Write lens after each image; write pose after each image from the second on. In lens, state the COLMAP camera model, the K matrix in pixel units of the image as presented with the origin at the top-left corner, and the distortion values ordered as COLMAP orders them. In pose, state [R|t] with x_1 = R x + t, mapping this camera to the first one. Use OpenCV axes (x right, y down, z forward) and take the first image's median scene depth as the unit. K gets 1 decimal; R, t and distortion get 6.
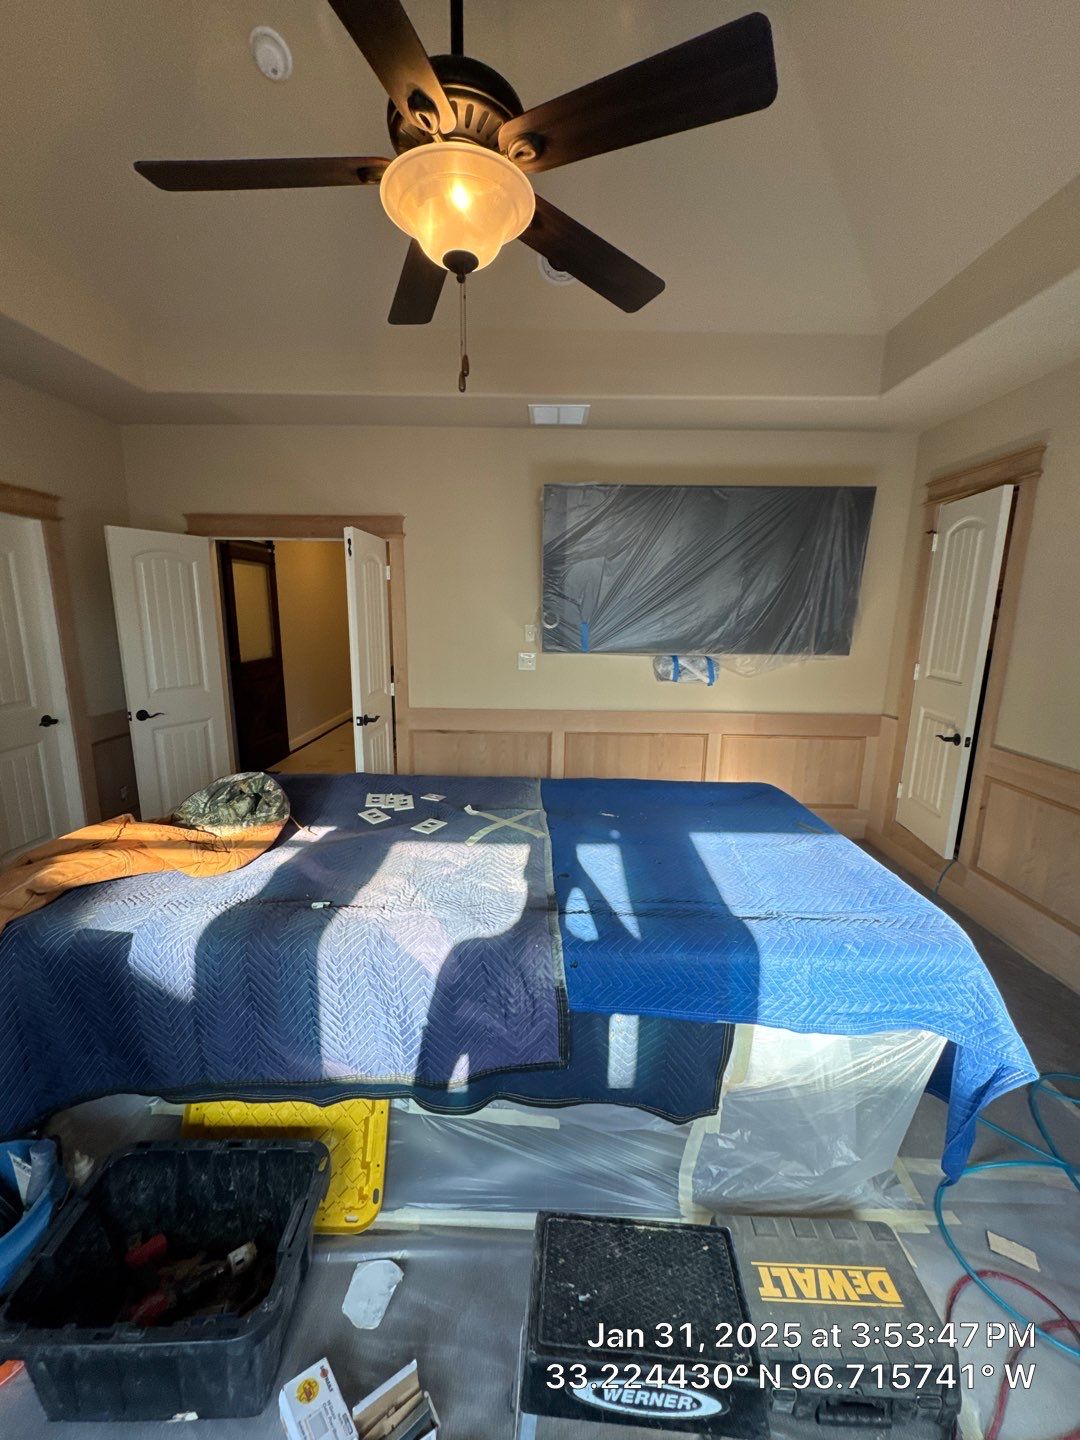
lens RADIAL K [[575.3, 0, 541.3], [0, 575.3, 715.0], [0, 0, 1]] dist [-0.001470, -0.000538]
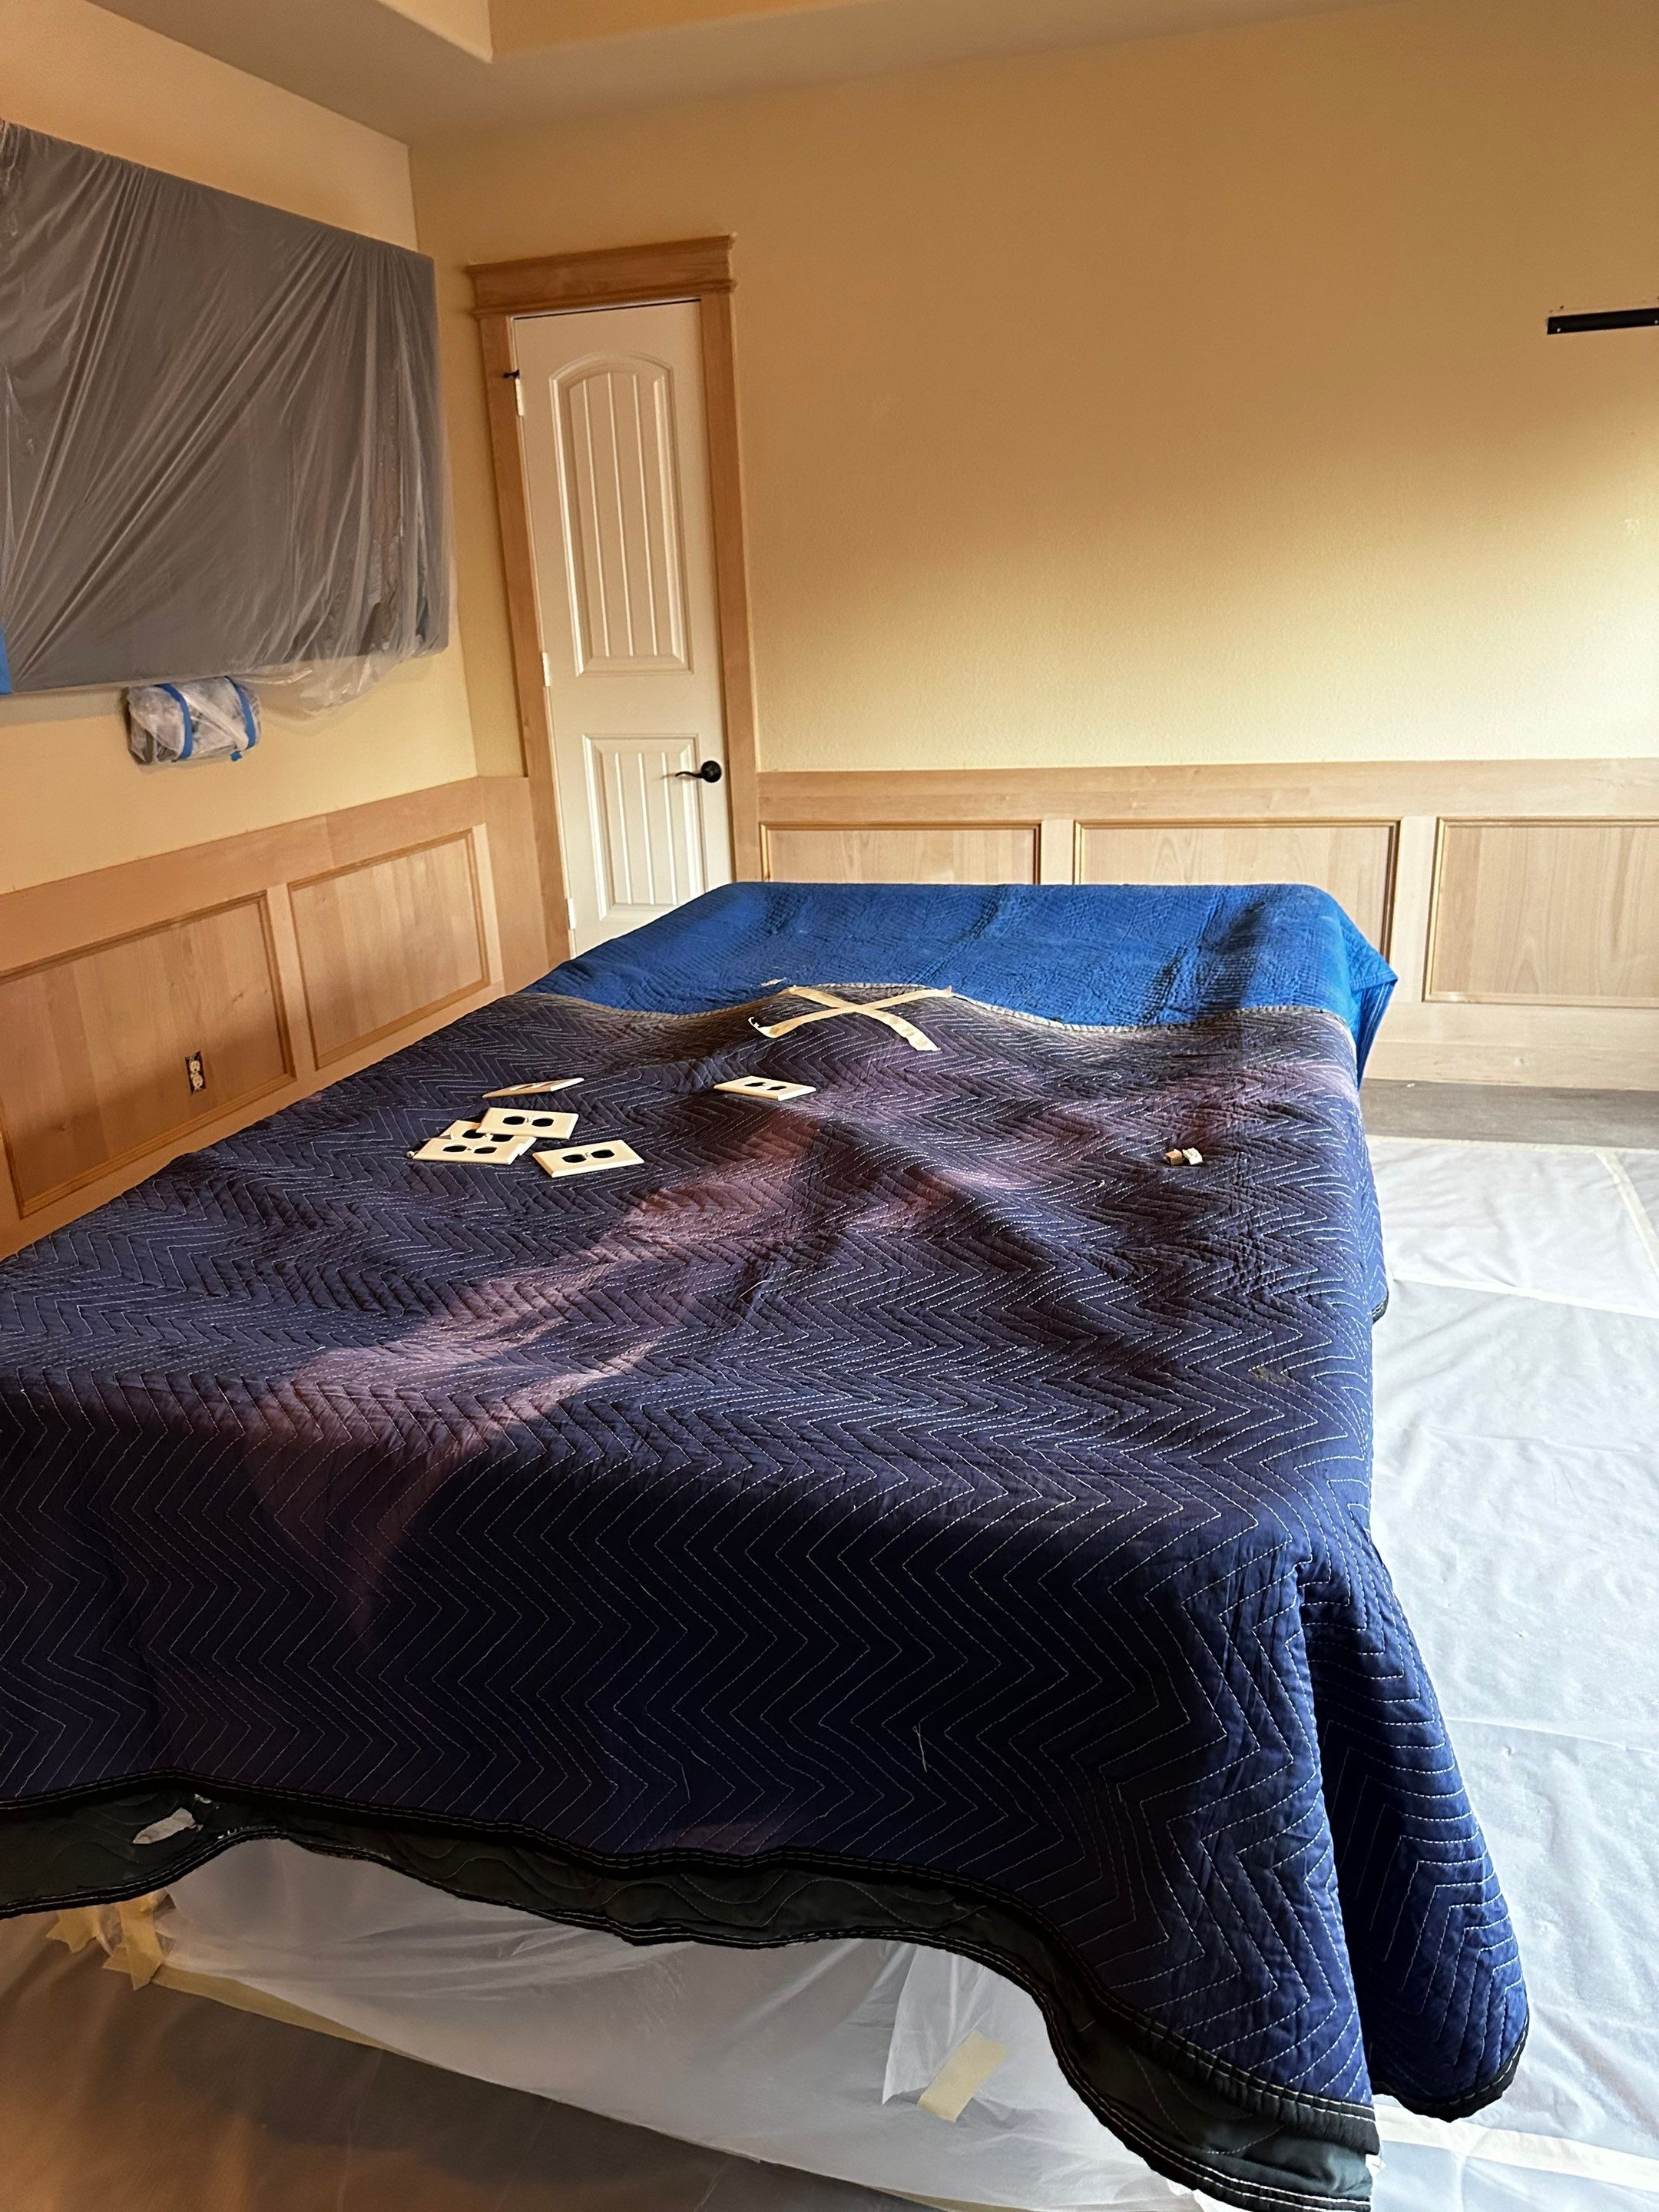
lens RADIAL K [[1598.7, 0, 779.4], [0, 1598.7, 1138.3], [0, 0, 1]] dist [-0.007193, -0.010242]
pose [[0.298795, -0.342401, 0.890776, -1.052213], [0.217715, 0.933260, 0.285703, -0.071779], [-0.929151, 0.108569, 0.353400, 0.561747]]
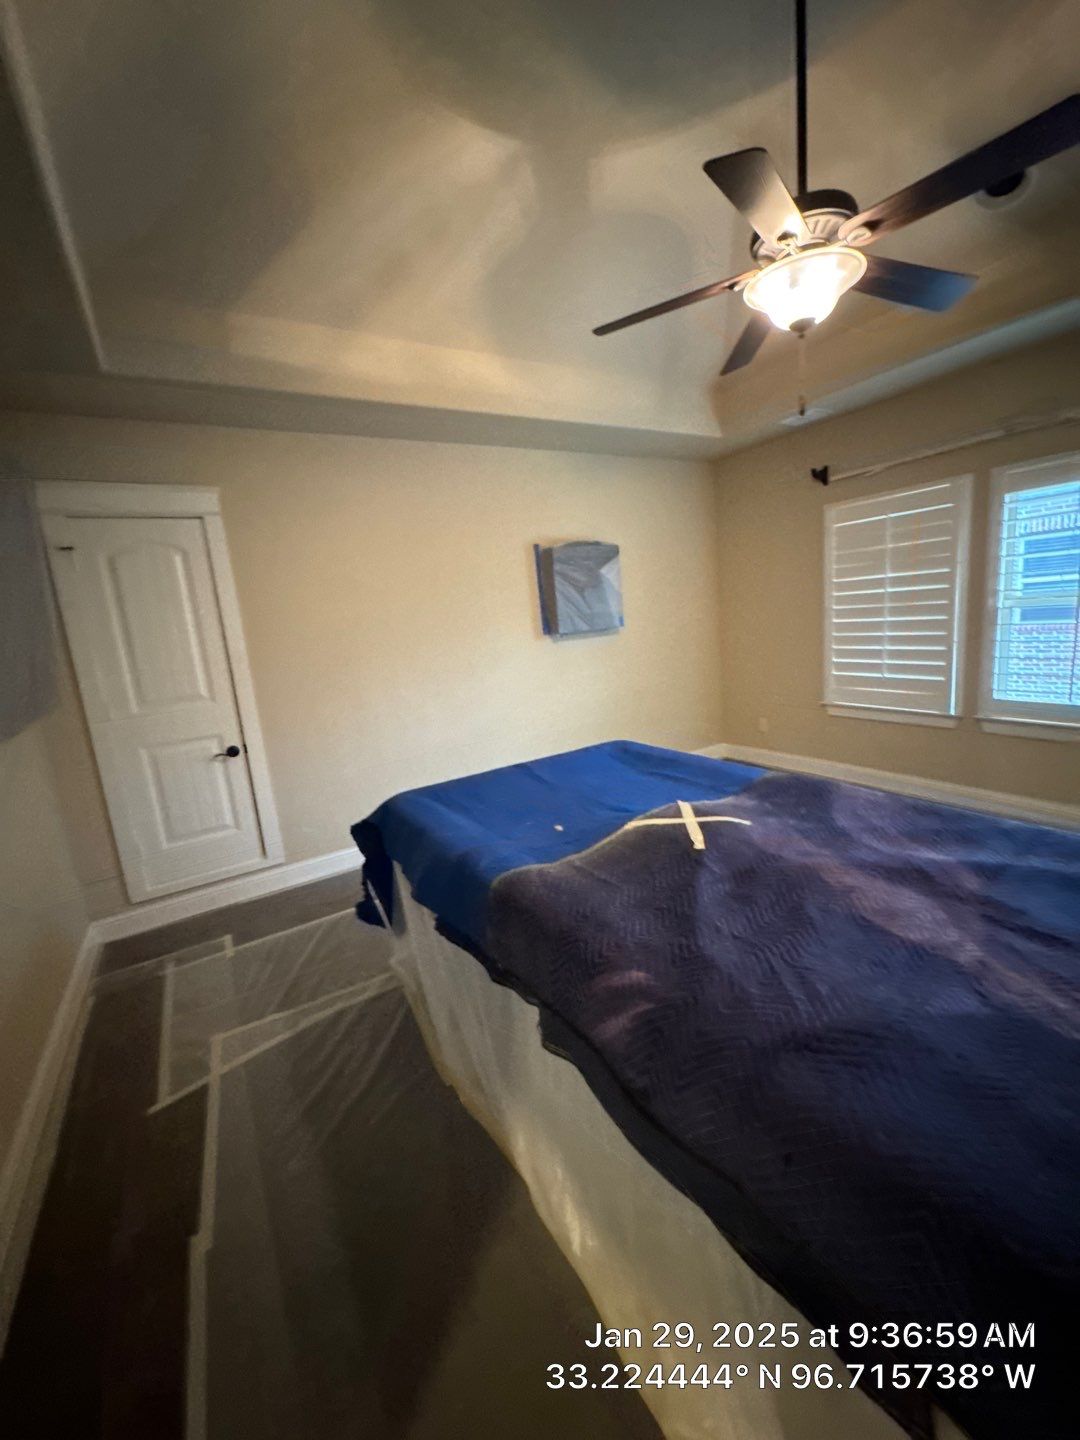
lens RADIAL K [[575.3, 0, 541.3], [0, 575.3, 715.0], [0, 0, 1]] dist [-0.001470, -0.000538]
pose [[-0.542246, -0.123338, 0.831118, -0.613150], [0.228333, 0.930311, 0.287030, -0.267020], [-0.808599, 0.345413, -0.476295, 1.405455]]
